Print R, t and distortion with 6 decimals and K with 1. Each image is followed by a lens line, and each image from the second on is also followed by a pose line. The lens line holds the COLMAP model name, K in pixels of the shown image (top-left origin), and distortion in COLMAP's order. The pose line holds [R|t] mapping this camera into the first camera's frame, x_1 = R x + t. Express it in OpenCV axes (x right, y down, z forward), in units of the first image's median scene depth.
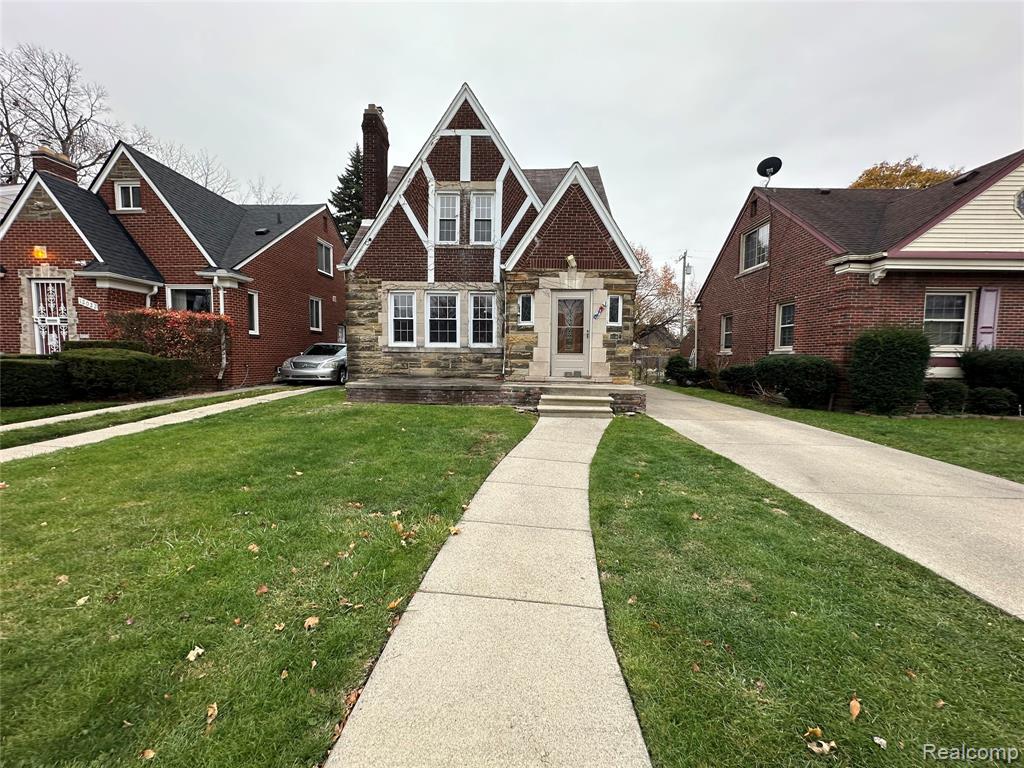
lens RADIAL K [[407.4, 0, 512.0], [0, 407.4, 384.0], [0, 0, 1]] dist [-0.001600, -0.000038]
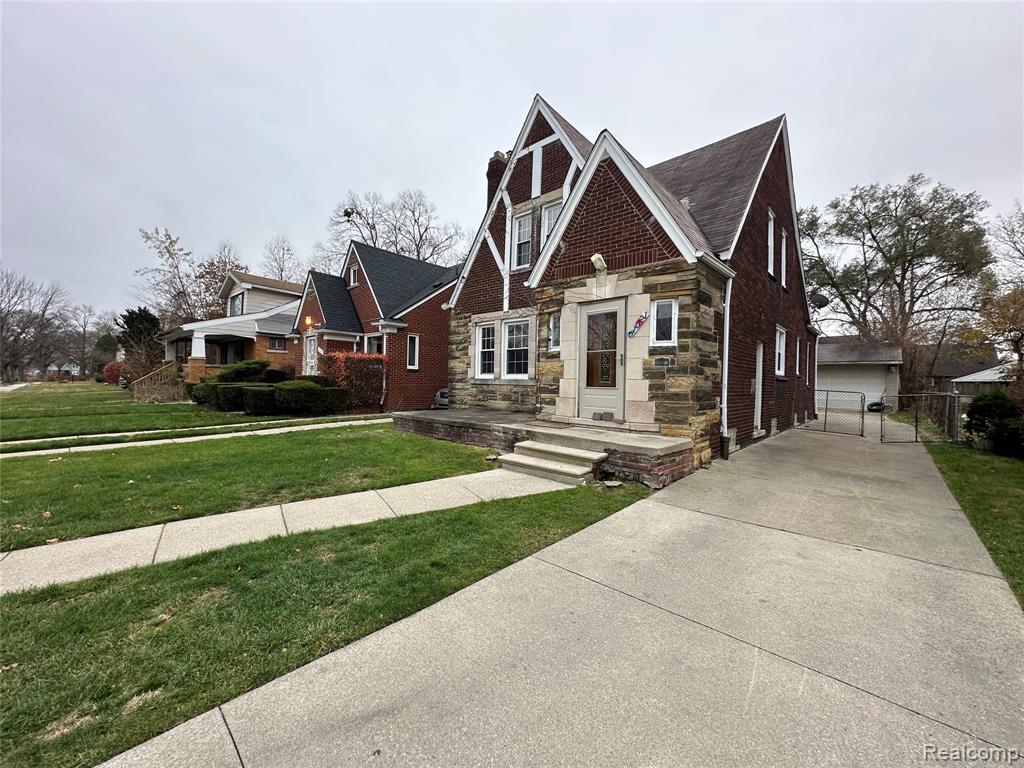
lens RADIAL K [[407.4, 0, 512.0], [0, 407.4, 384.0], [0, 0, 1]] dist [-0.001600, -0.000038]
pose [[0.750594, 0.005601, -0.660740, 0.447479], [-0.056282, 0.996872, -0.055484, -0.028265], [0.658363, 0.078834, 0.748561, 0.315415]]
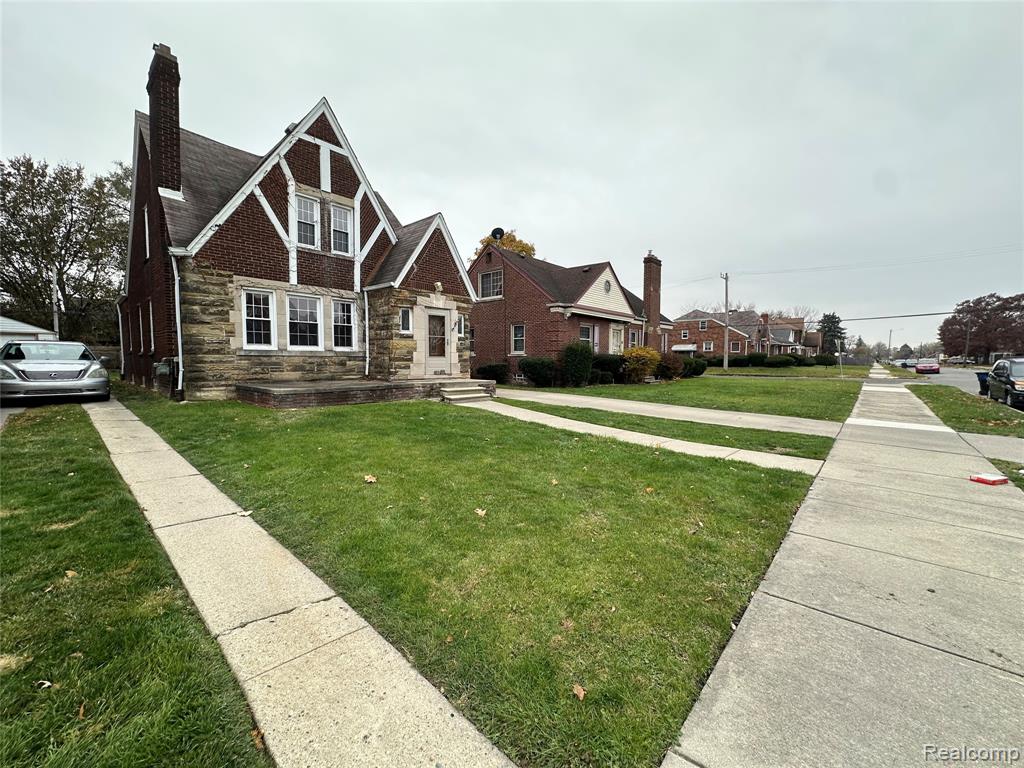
lens RADIAL K [[412.3, 0, 512.0], [0, 412.3, 384.0], [0, 0, 1]] dist [0.000026, 0.000281]
pose [[0.645698, -0.054750, 0.761628, -0.634636], [0.054967, 0.998171, 0.025155, -0.006967], [-0.761612, 0.025622, 0.647527, -0.030888]]
